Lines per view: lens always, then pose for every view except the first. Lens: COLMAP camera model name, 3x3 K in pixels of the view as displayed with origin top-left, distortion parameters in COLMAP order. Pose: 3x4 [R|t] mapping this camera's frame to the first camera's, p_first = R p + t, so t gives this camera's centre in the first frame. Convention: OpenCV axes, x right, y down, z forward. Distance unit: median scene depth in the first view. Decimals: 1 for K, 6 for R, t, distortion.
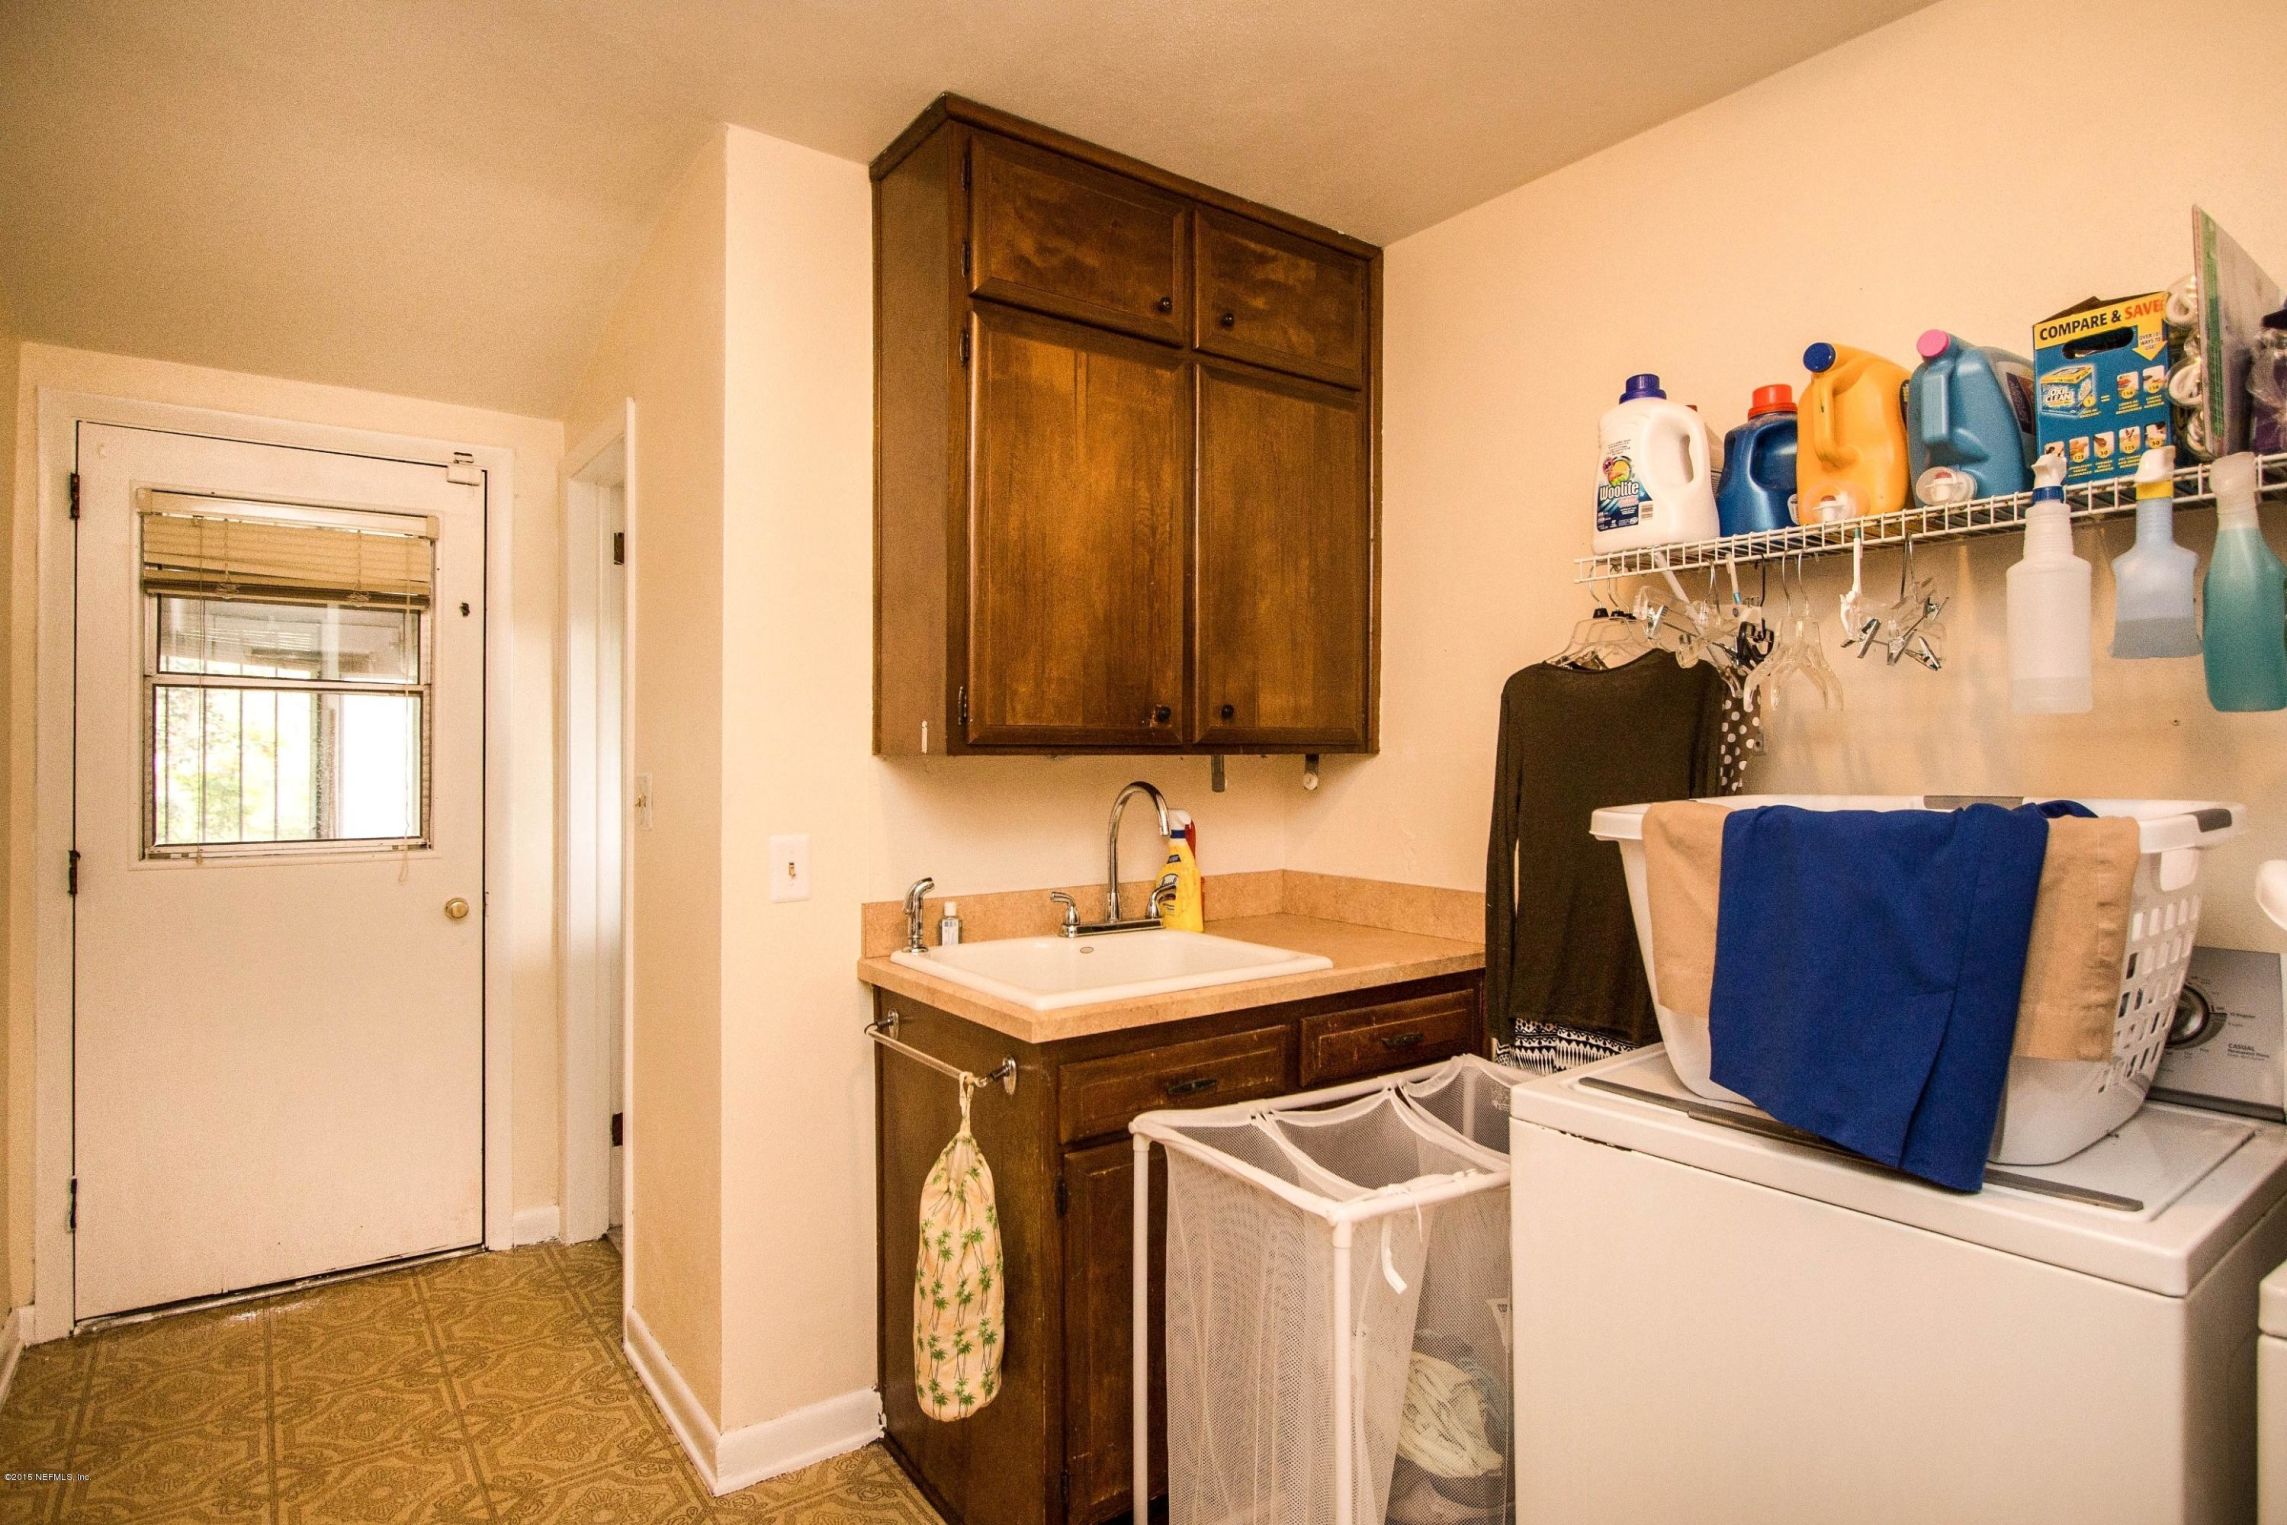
lens RADIAL K [[1201.6, 0, 1144.2], [0, 1201.6, 751.6], [0, 0, 1]] dist [0.000575, 0.000106]
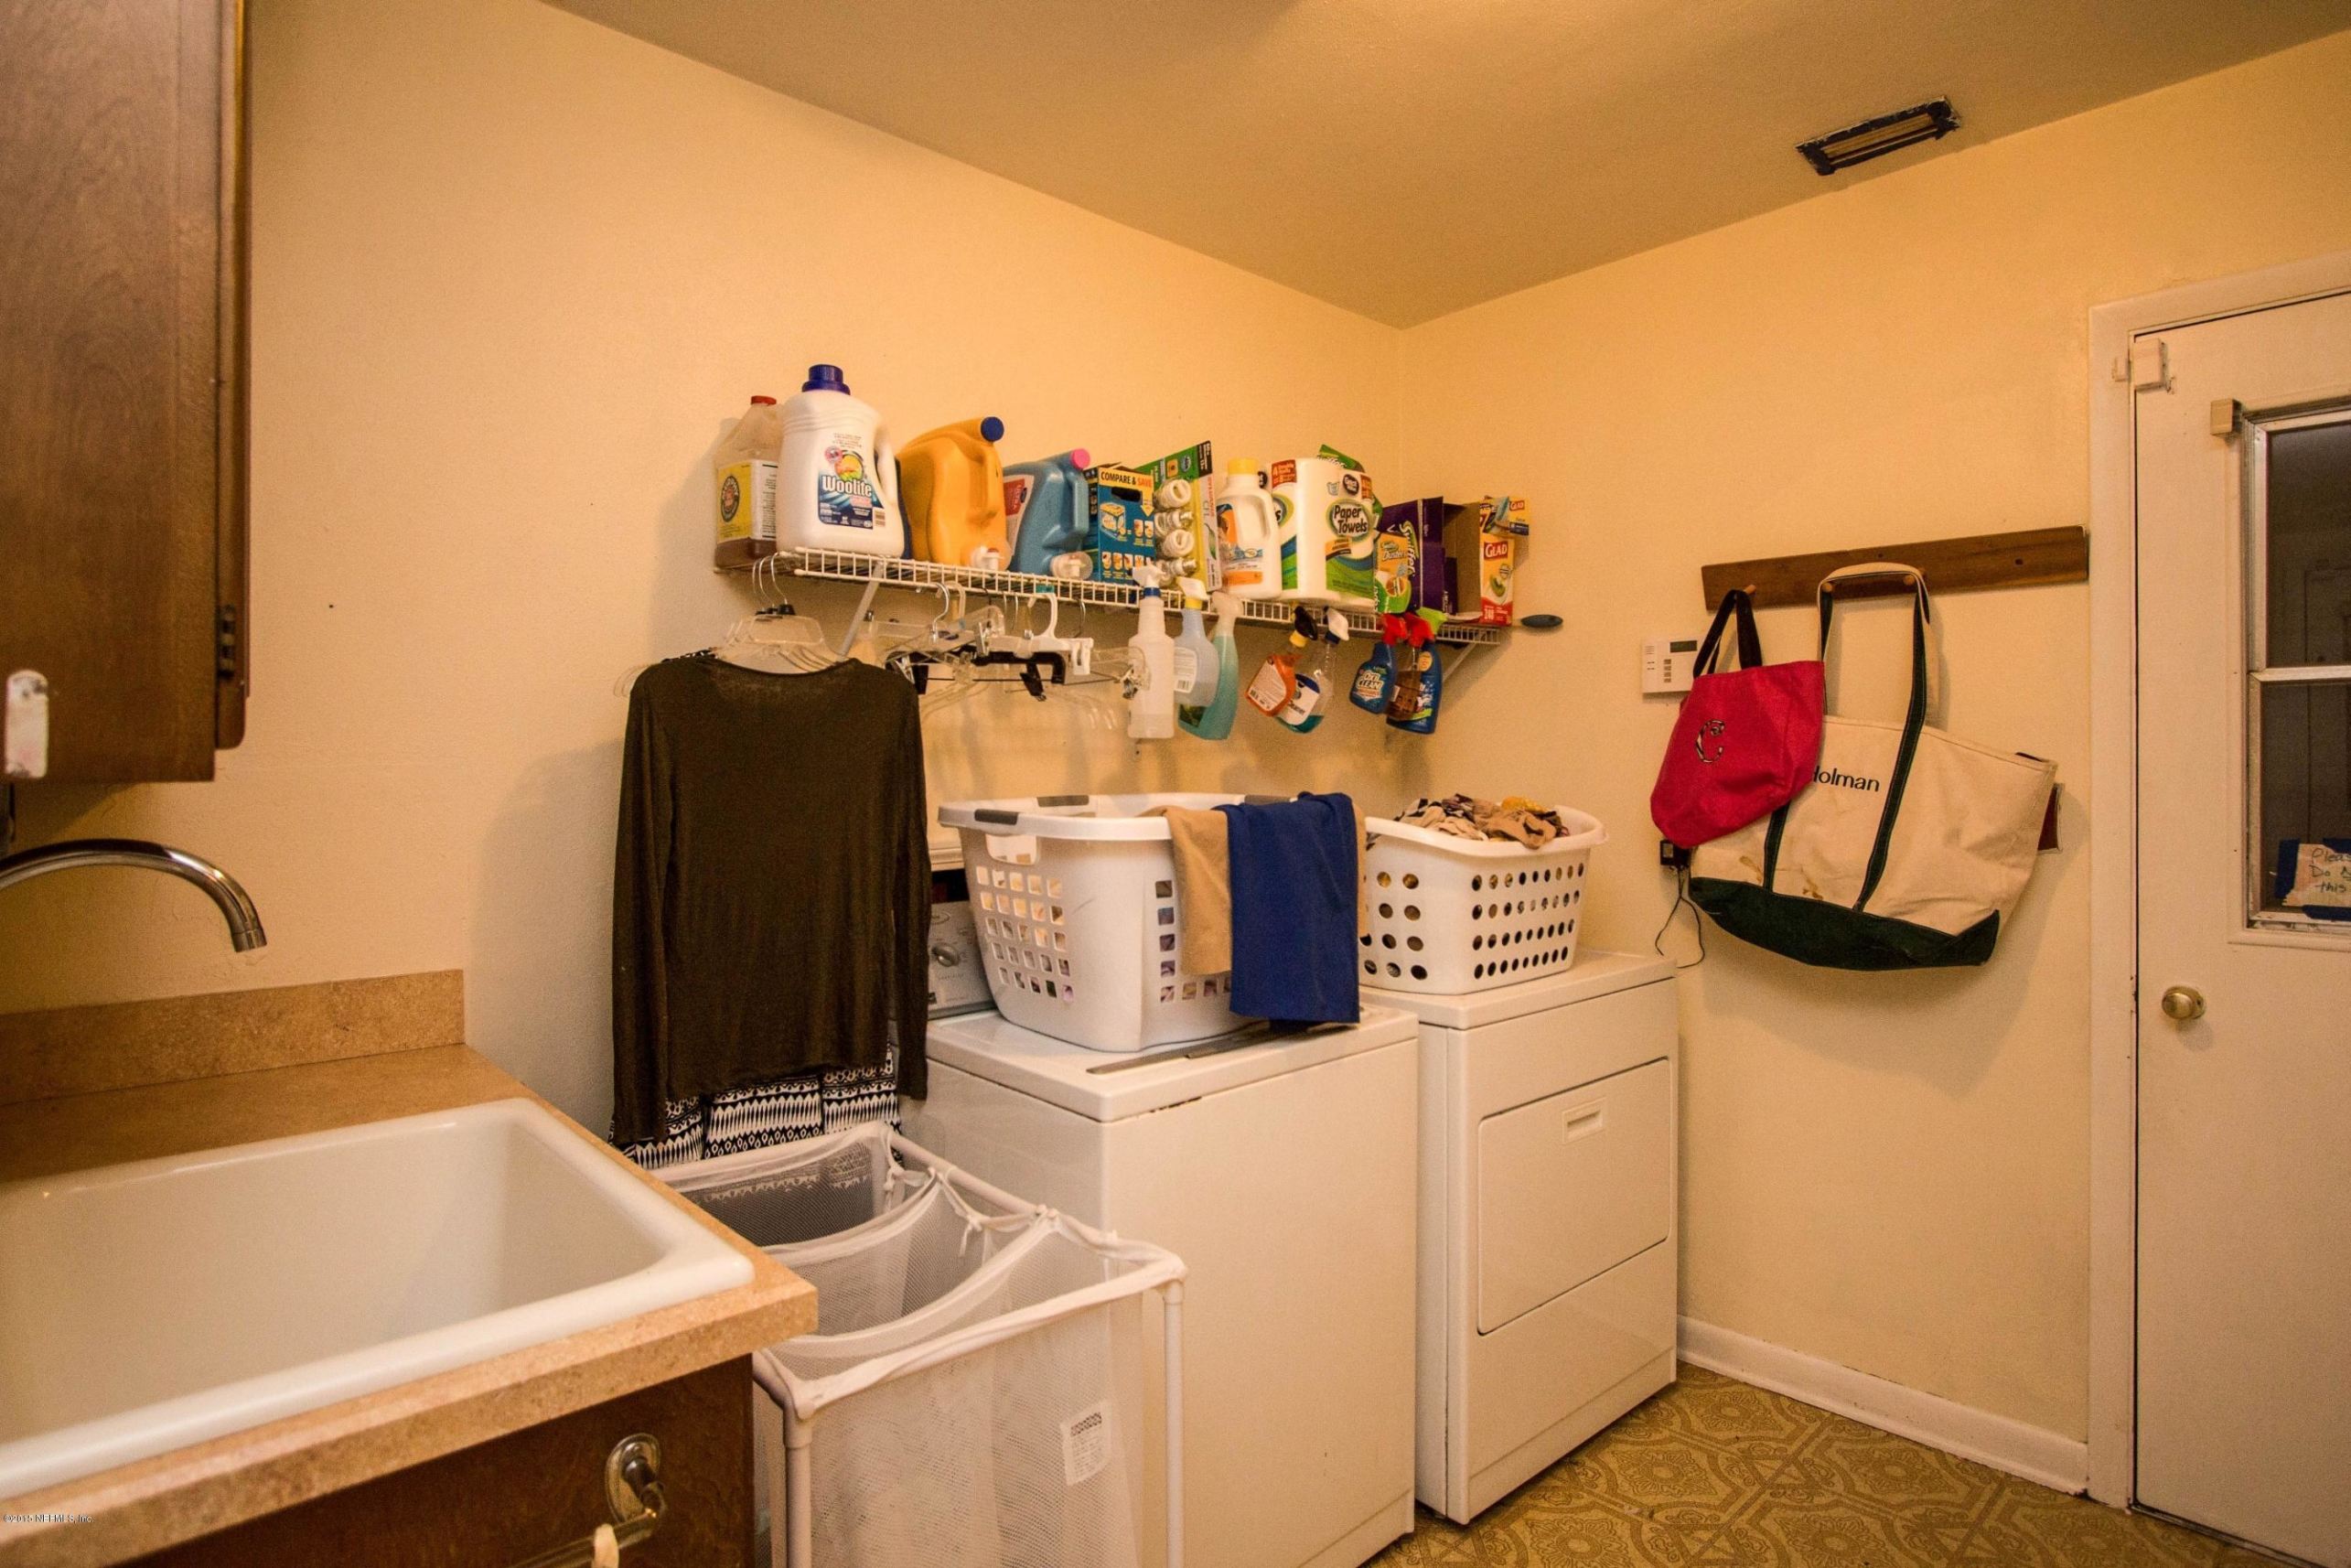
lens RADIAL K [[1235.3, 0, 1173.6], [0, 1235.3, 776.3], [0, 0, 1]] dist [0.000575, 0.000106]
pose [[-0.092746, -0.009383, 0.995646, -0.706672], [0.005246, 0.999937, 0.009912, 0.001545], [-0.995676, 0.006143, -0.092691, 0.995687]]
